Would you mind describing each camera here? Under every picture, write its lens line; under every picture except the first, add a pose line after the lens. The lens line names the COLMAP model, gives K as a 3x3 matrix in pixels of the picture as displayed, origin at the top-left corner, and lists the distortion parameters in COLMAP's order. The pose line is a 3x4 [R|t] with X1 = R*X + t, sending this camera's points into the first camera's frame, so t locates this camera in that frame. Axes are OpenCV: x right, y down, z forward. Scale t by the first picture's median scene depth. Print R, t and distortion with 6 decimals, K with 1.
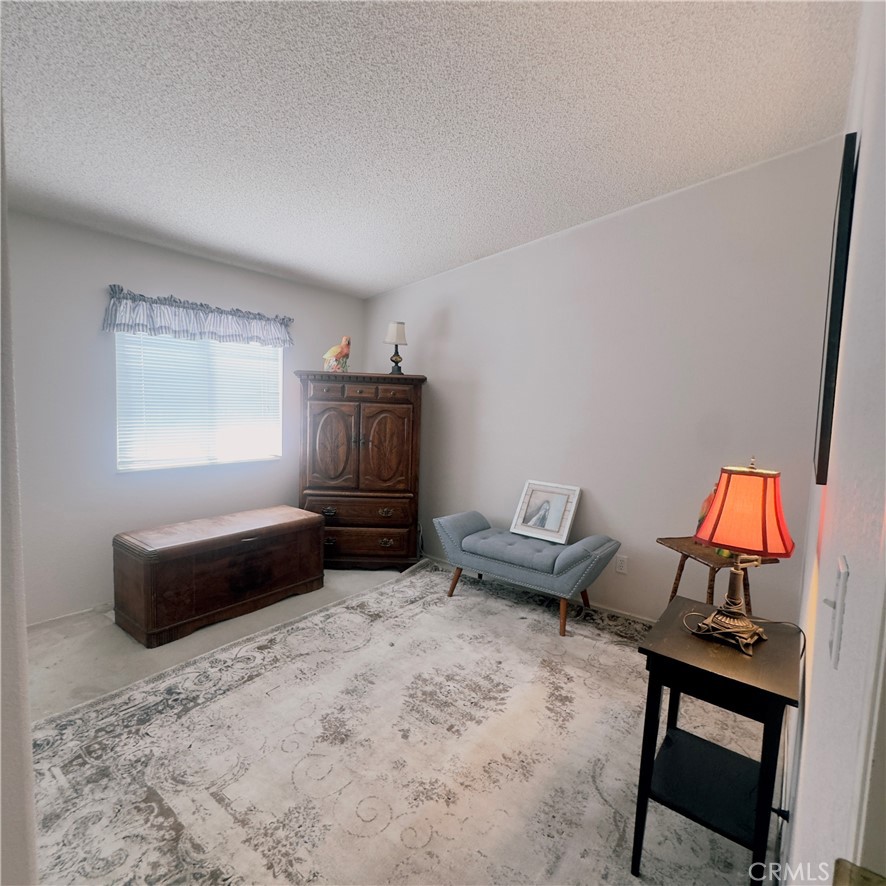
lens RADIAL K [[471.3, 0, 443.0], [0, 471.3, 443.0], [0, 0, 1]] dist [-0.002088, -0.000194]
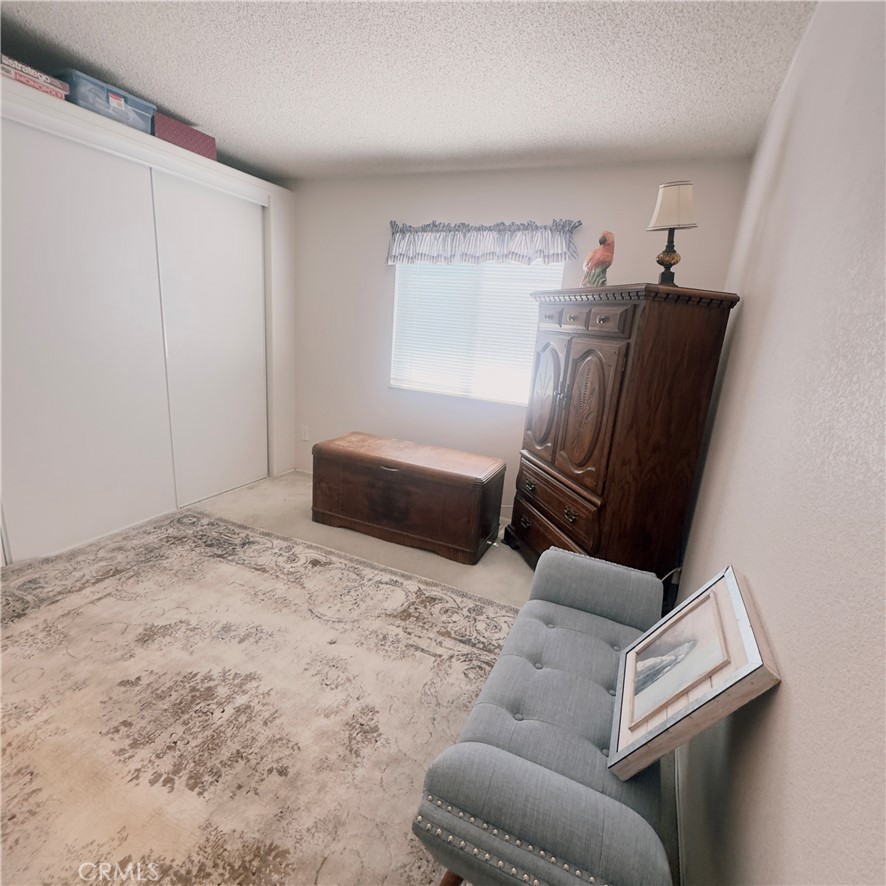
lens RADIAL K [[471.3, 0, 443.0], [0, 471.3, 443.0], [0, 0, 1]] dist [-0.002088, -0.000194]
pose [[0.245250, 0.226987, -0.942512, 0.521737], [-0.153807, 0.969000, 0.193345, -0.052407], [0.957181, 0.097547, 0.272559, 0.839372]]
